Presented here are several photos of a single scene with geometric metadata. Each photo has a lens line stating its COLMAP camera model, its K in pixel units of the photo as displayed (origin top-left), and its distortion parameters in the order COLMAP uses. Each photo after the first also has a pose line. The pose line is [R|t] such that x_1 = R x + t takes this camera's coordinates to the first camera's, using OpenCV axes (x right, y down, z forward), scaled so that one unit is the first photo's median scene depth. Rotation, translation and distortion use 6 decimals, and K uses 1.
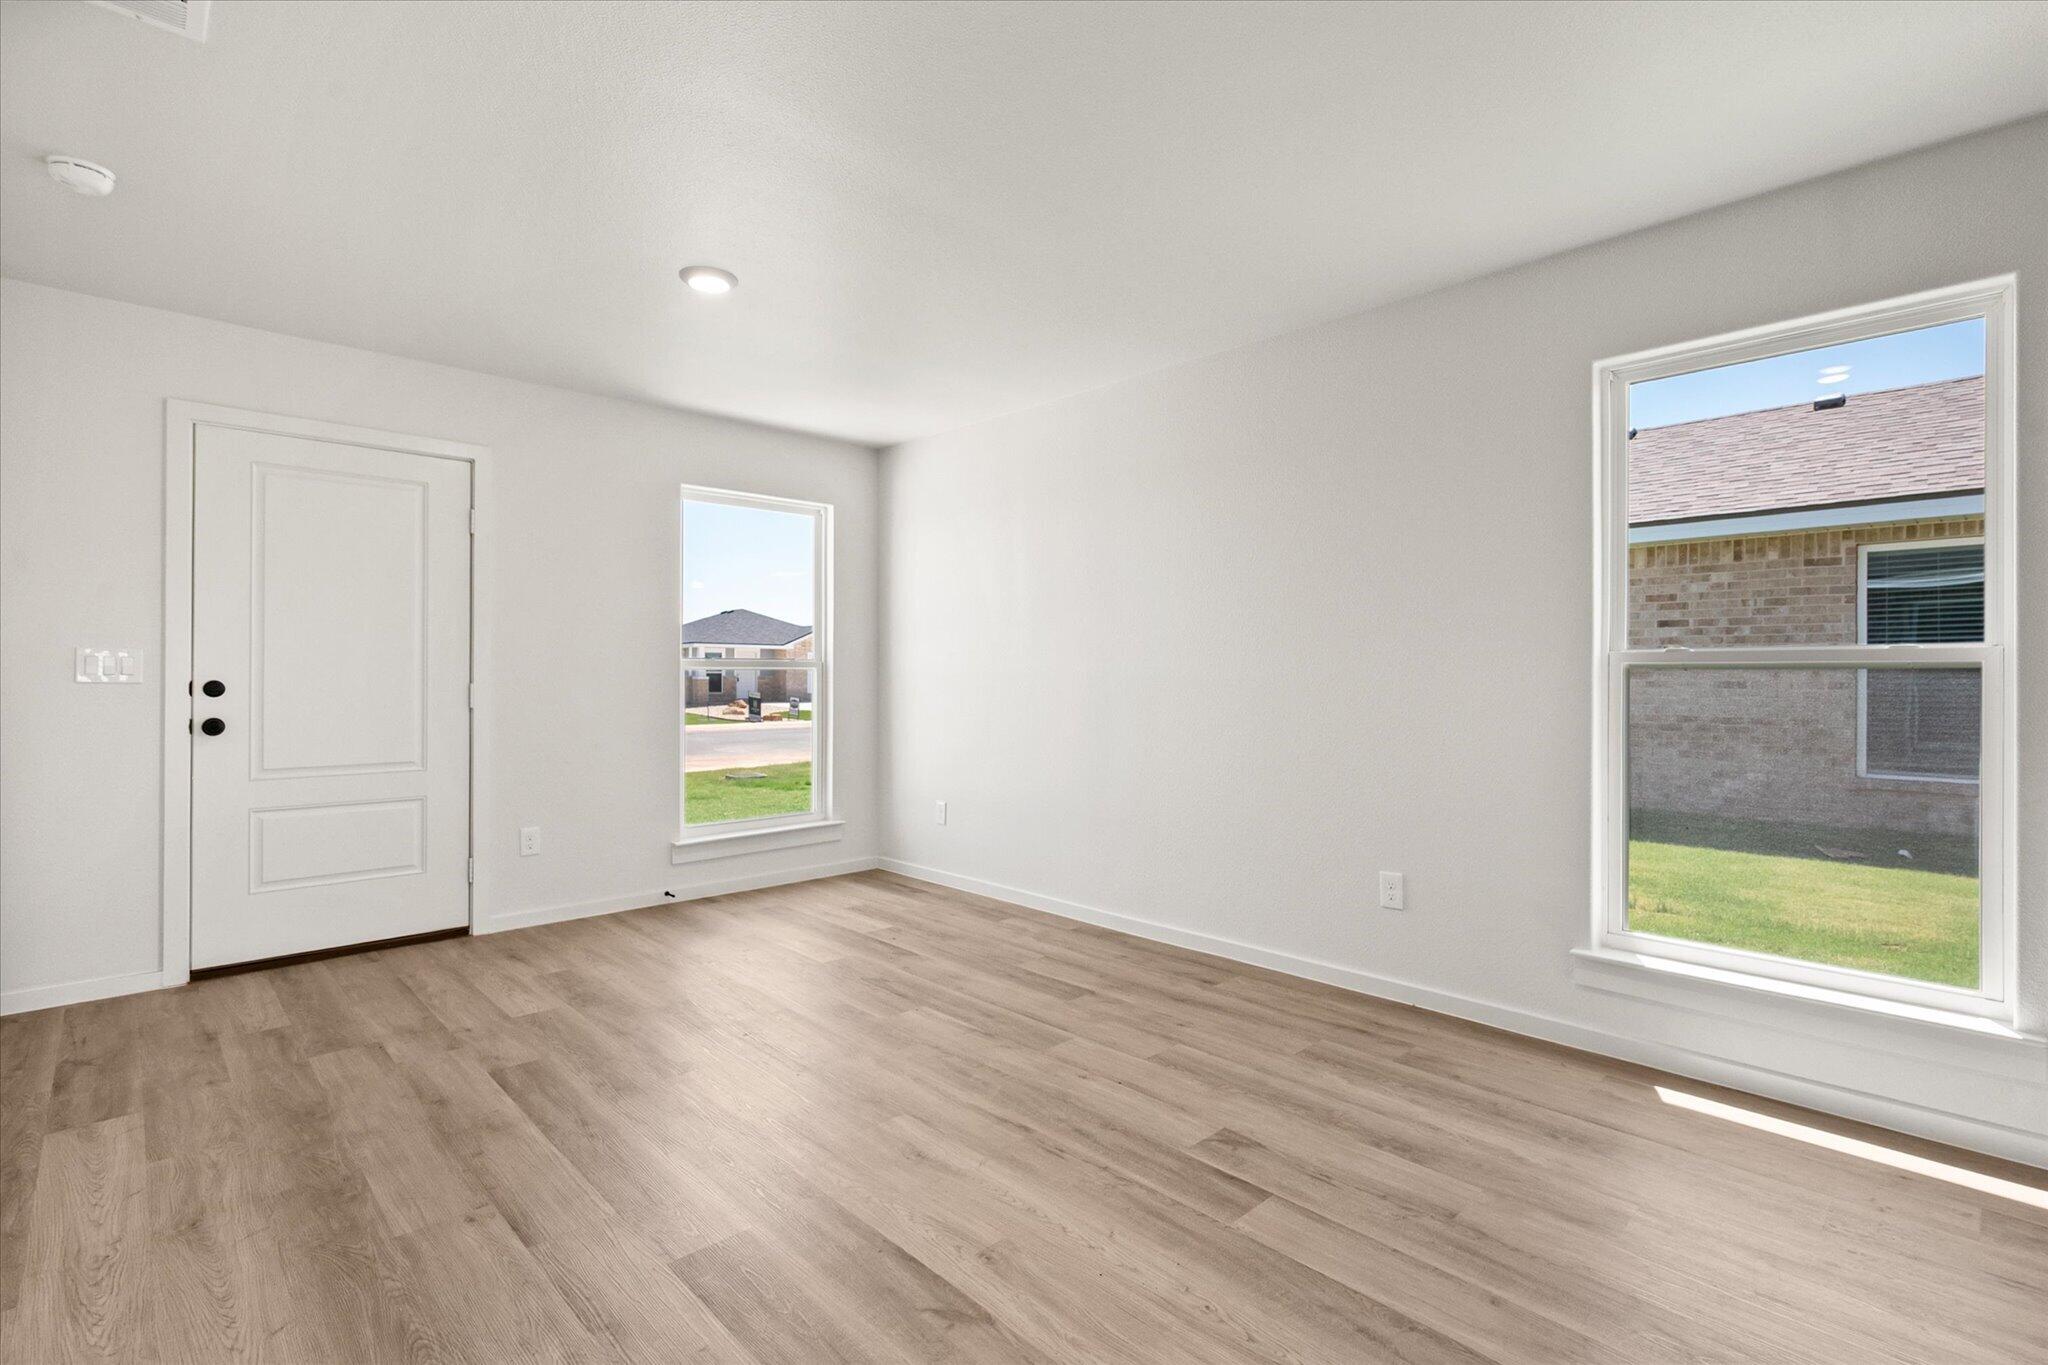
lens RADIAL K [[942.8, 0, 1025.6], [0, 942.8, 675.7], [0, 0, 1]] dist [0.001044, -0.000308]
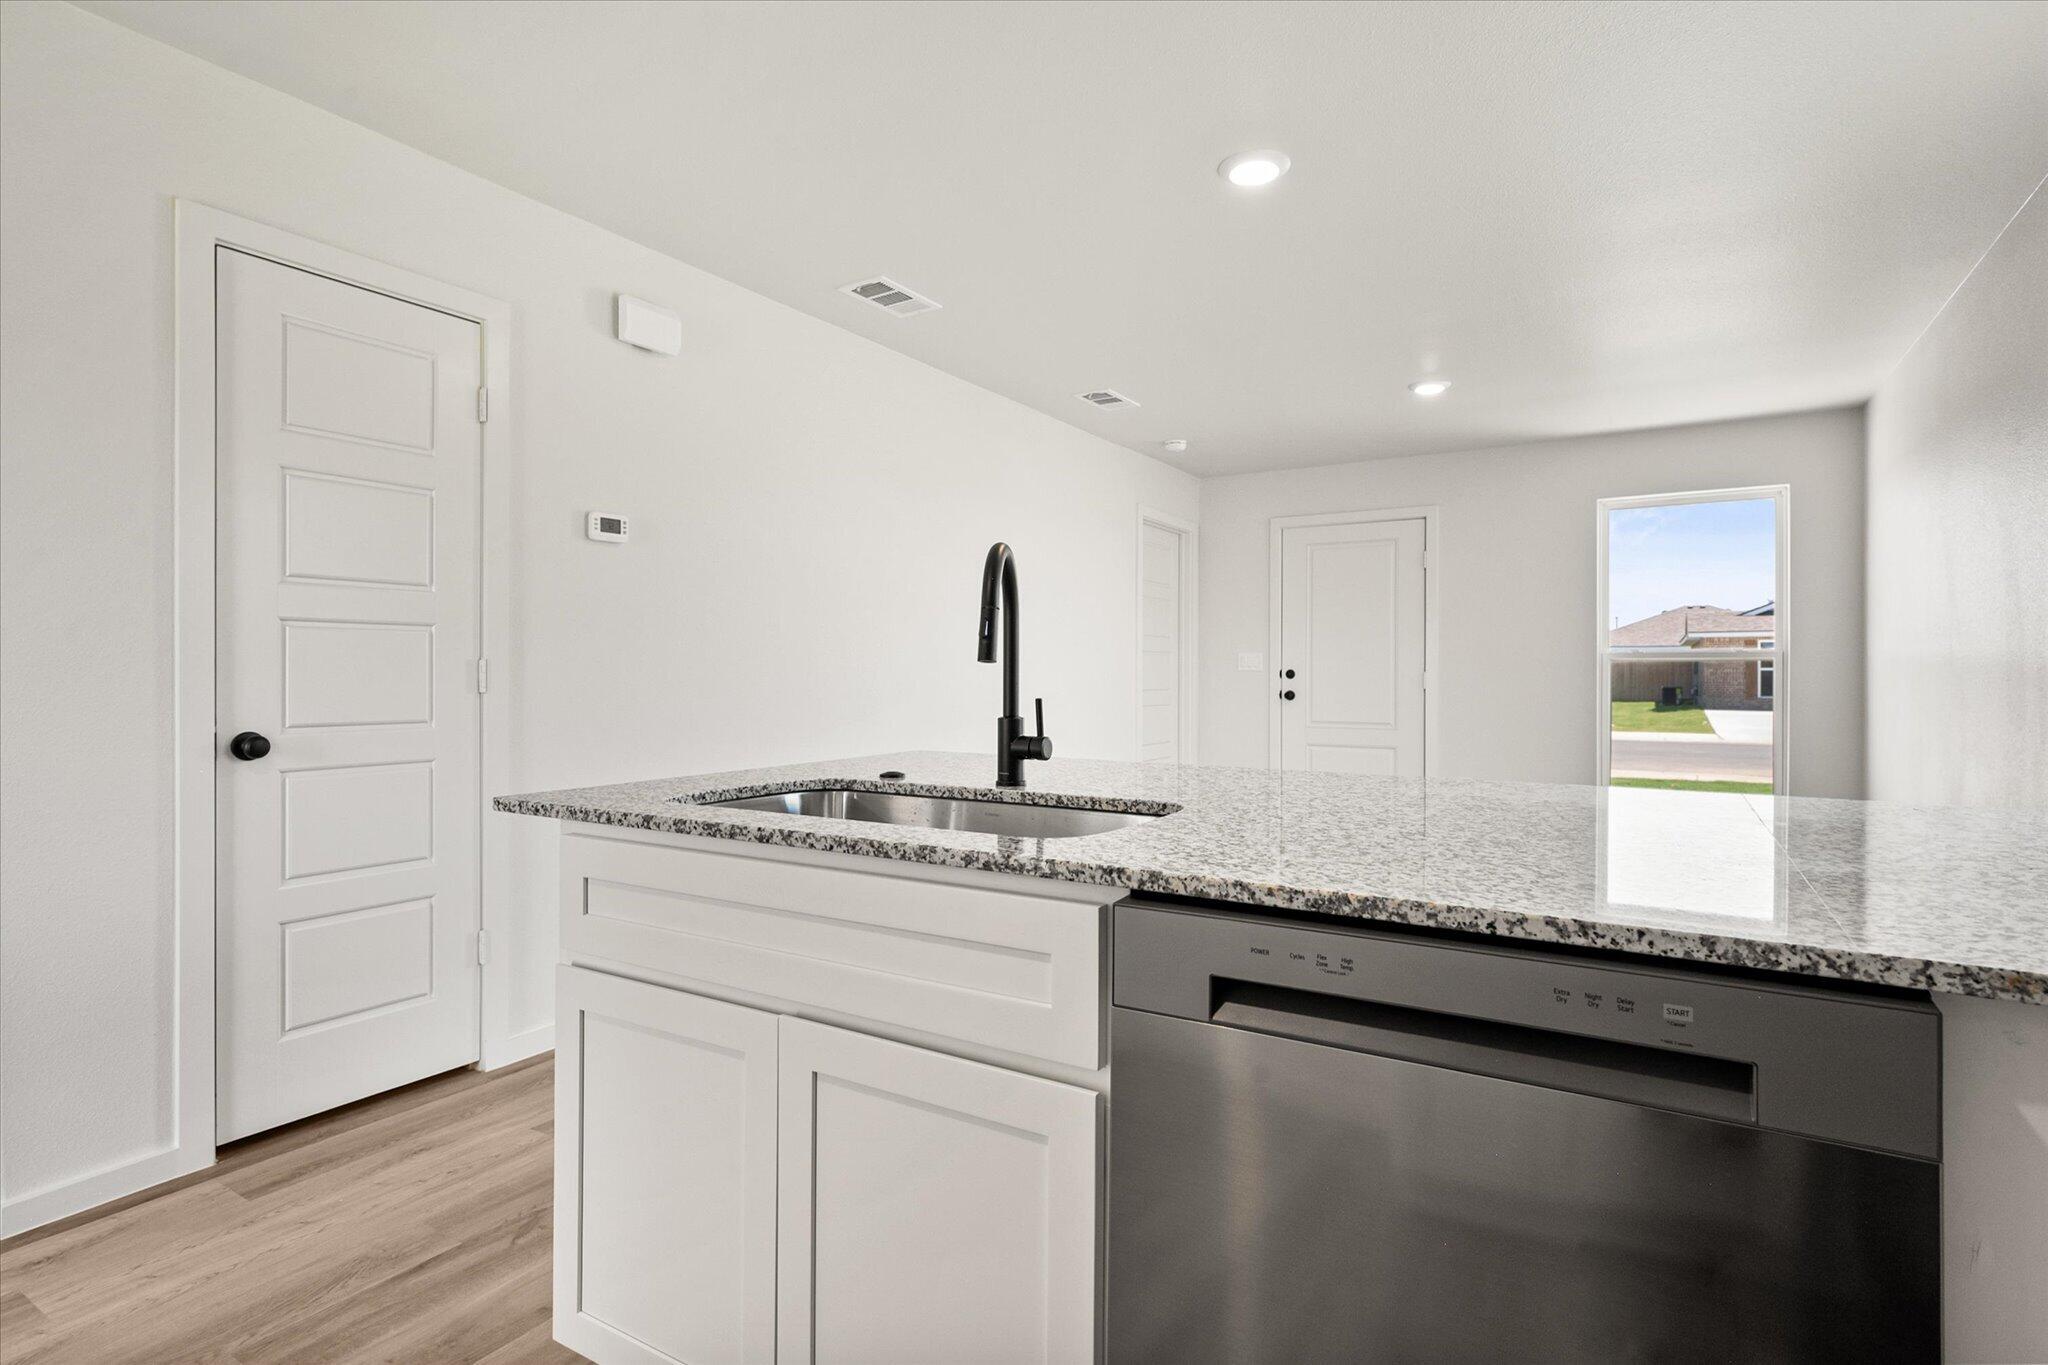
lens RADIAL K [[1016.2, 0, 1029.4], [0, 1016.2, 665.4], [0, 0, 1]] dist [-0.001005, -0.000235]
pose [[0.248932, -0.006150, -0.968502, 1.108976], [-0.003717, 0.999966, -0.007305, 0.016189], [0.968514, 0.005418, 0.248900, 0.043755]]
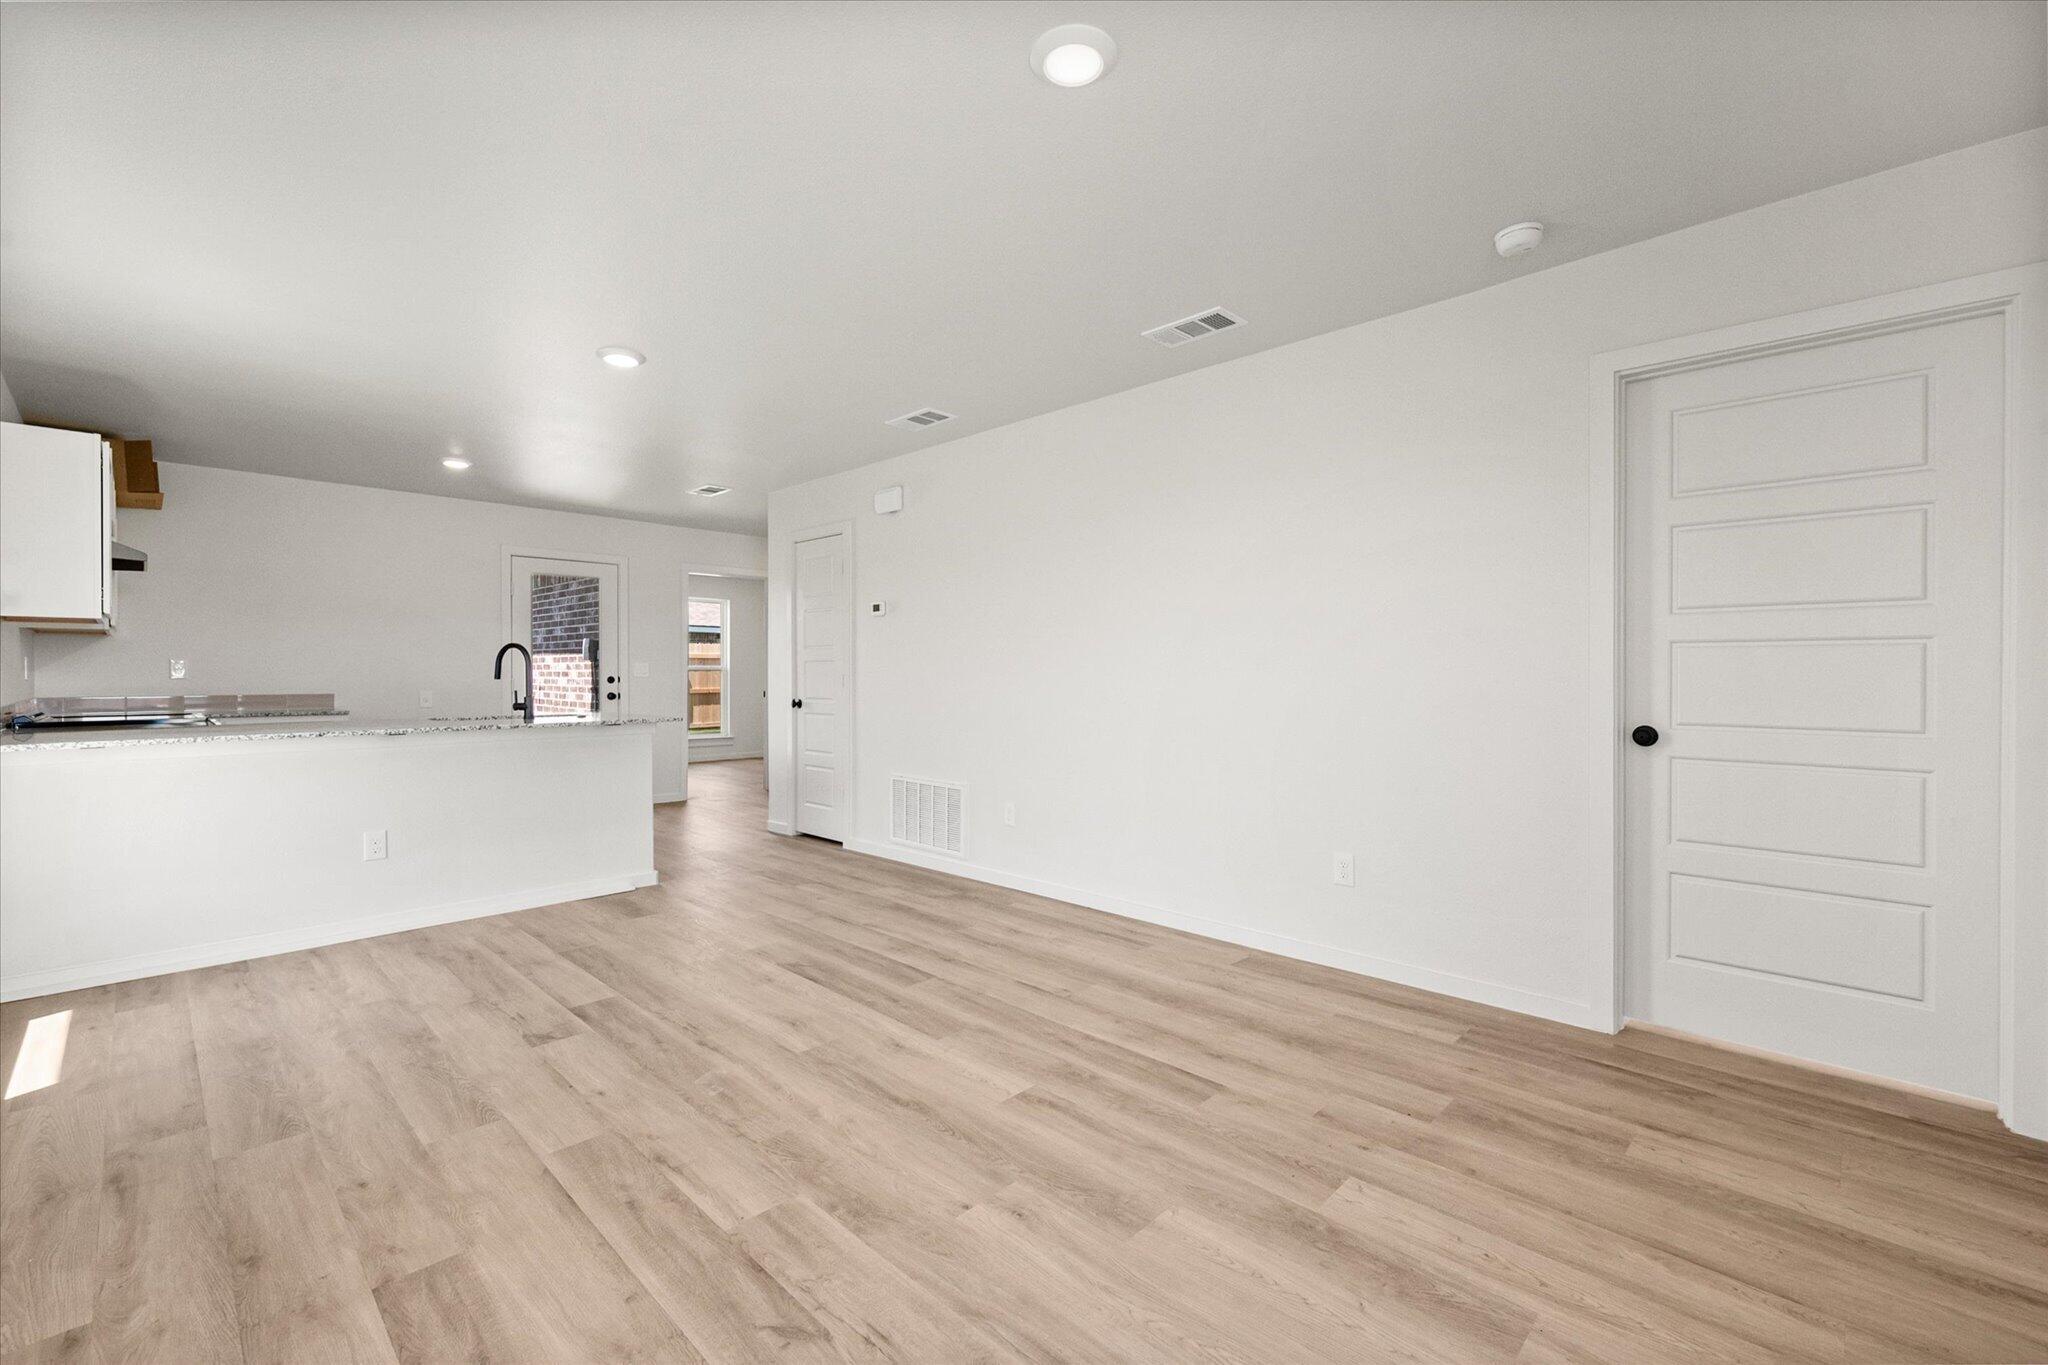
lens RADIAL K [[871.2, 0, 1014.0], [0, 871.2, 678.5], [0, 0, 1]] dist [0.002649, 0.000069]
pose [[-0.999742, 0.000431, -0.022707, -0.317571], [0.000246, 0.999967, 0.008132, -0.000823], [0.022710, 0.008124, -0.999709, 1.781686]]
